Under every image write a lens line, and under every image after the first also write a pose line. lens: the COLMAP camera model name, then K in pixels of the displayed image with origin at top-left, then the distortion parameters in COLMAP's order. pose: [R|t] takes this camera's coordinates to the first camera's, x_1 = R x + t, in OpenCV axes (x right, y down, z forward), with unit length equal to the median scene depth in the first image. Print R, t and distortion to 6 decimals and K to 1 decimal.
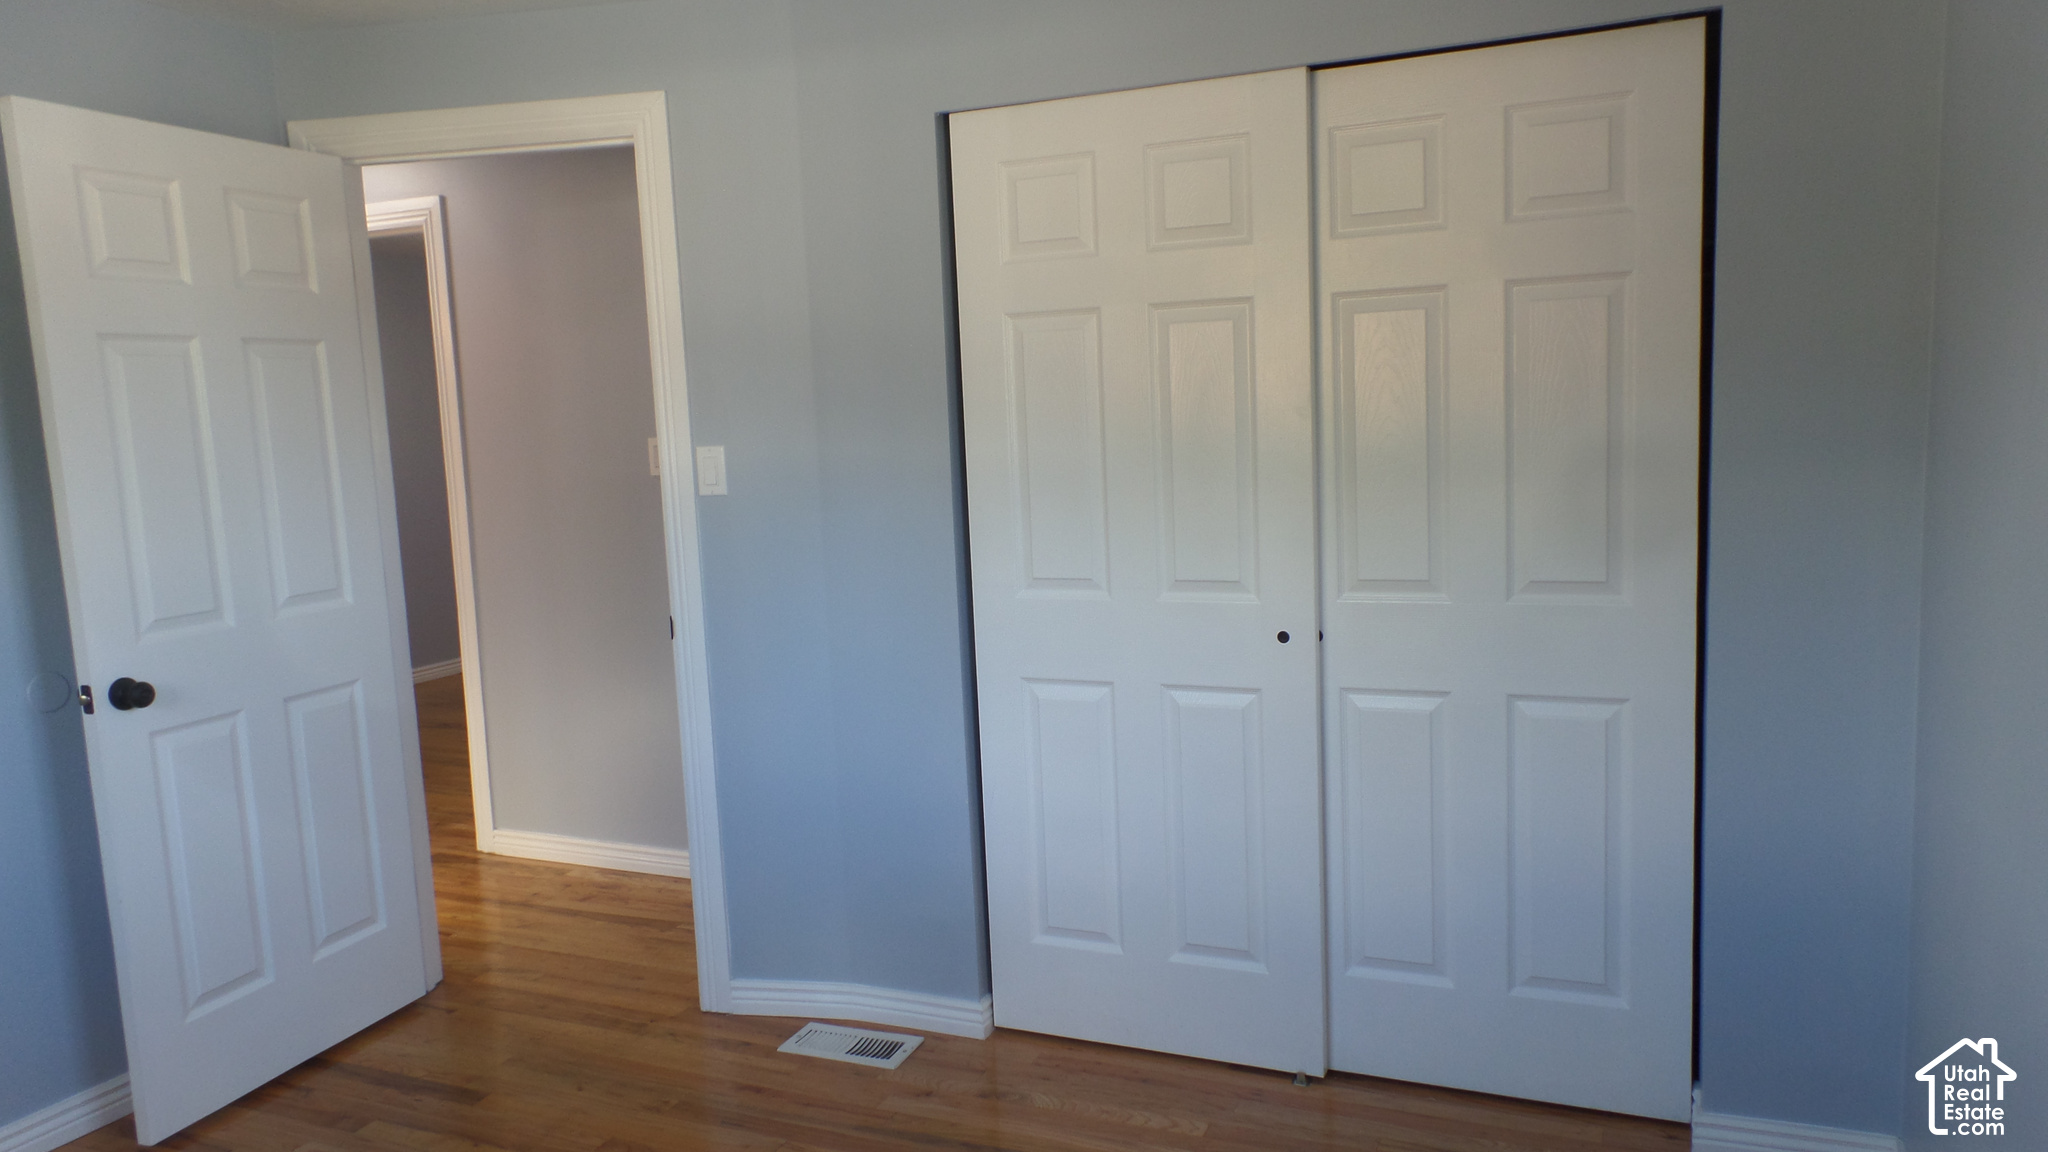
lens RADIAL K [[1373.0, 0, 1024.0], [0, 1373.0, 576.0], [0, 0, 1]] dist [0.009029, 0.002638]
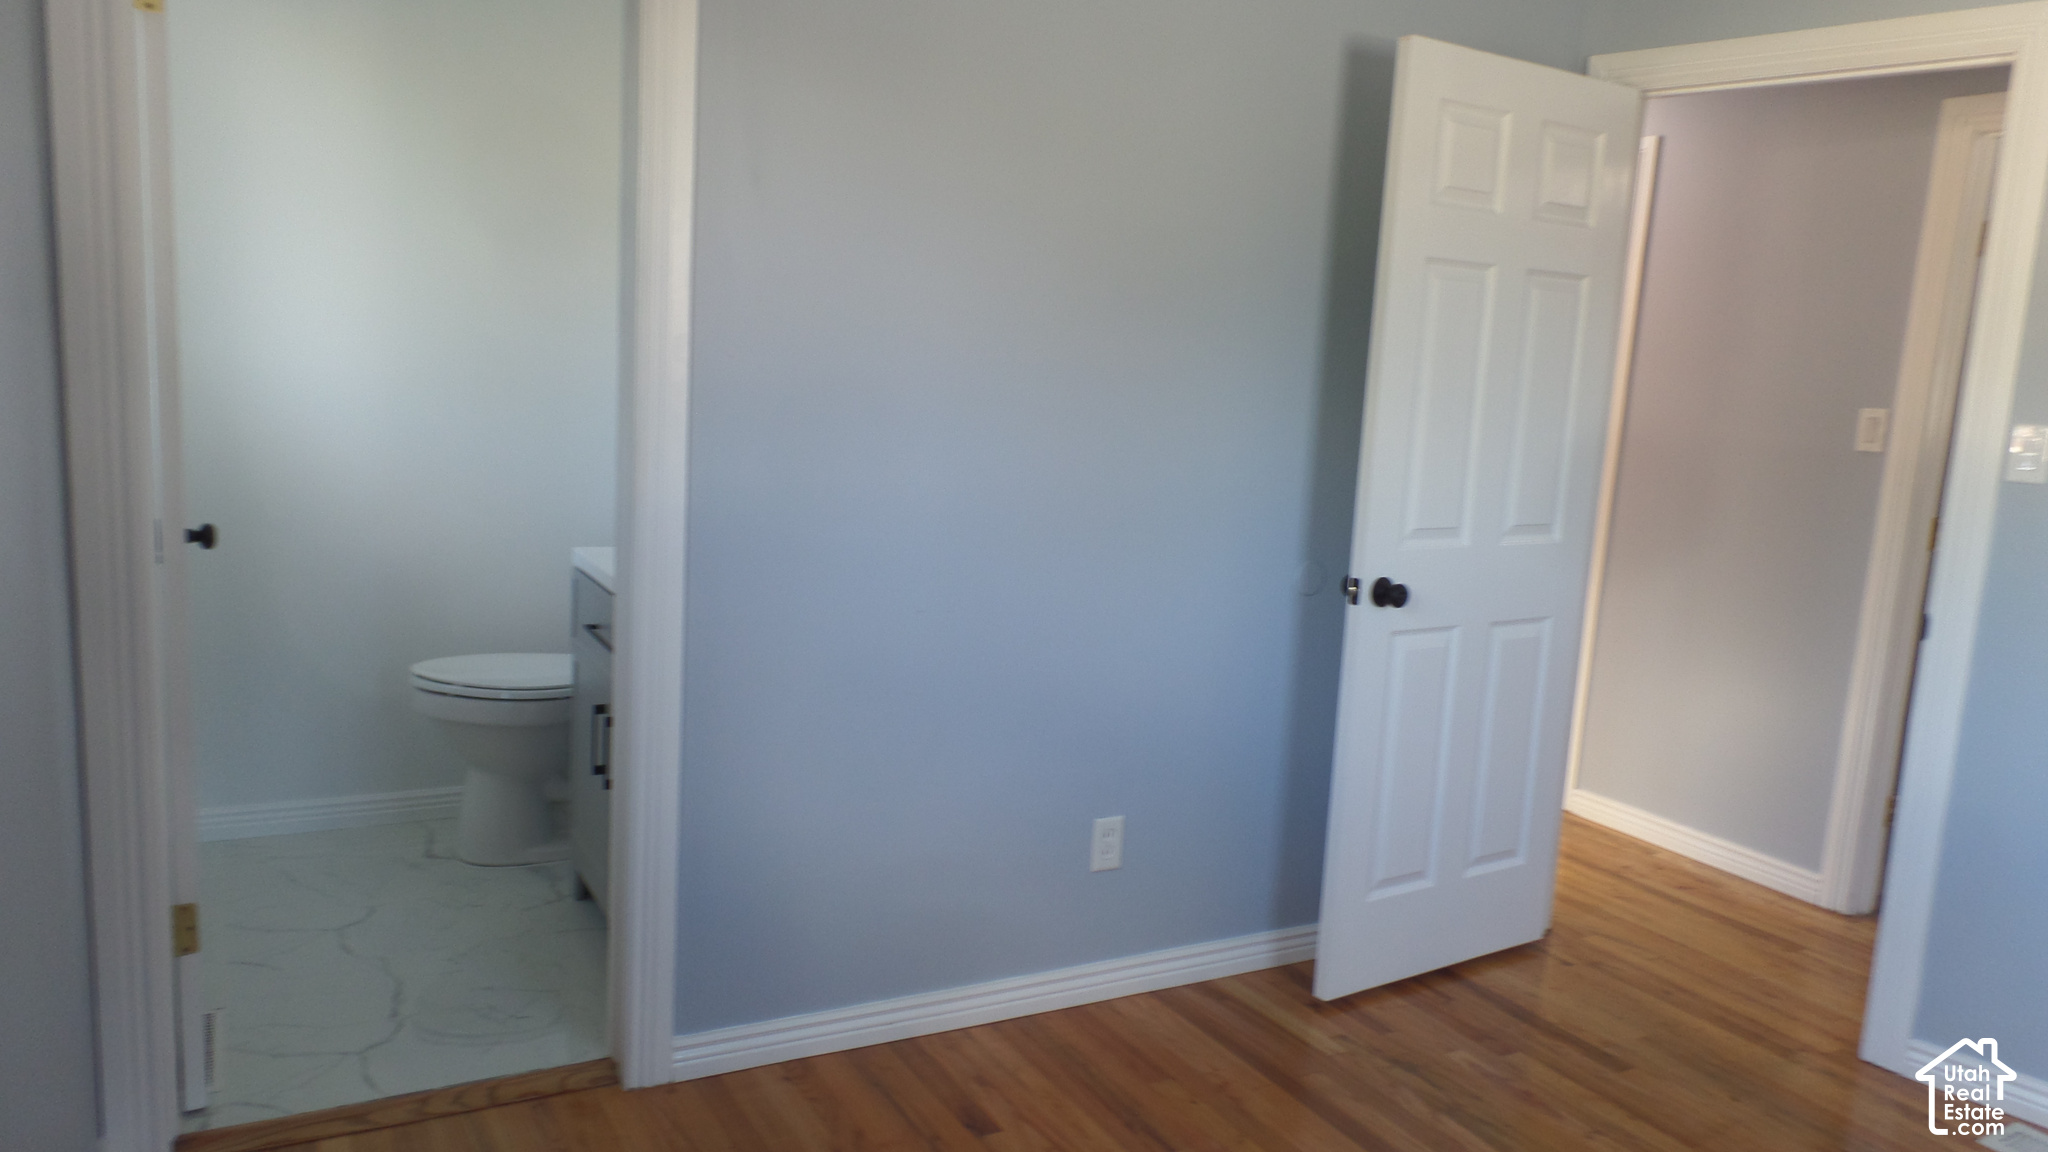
lens RADIAL K [[1360.1, 0, 1023.7], [0, 1360.1, 569.3], [0, 0, 1]] dist [0.000826, -0.002493]
pose [[0.807615, 0.169749, -0.564751, -0.225350], [-0.157216, 0.984992, 0.071237, 0.029140], [0.568367, 0.031256, 0.822181, -0.030248]]
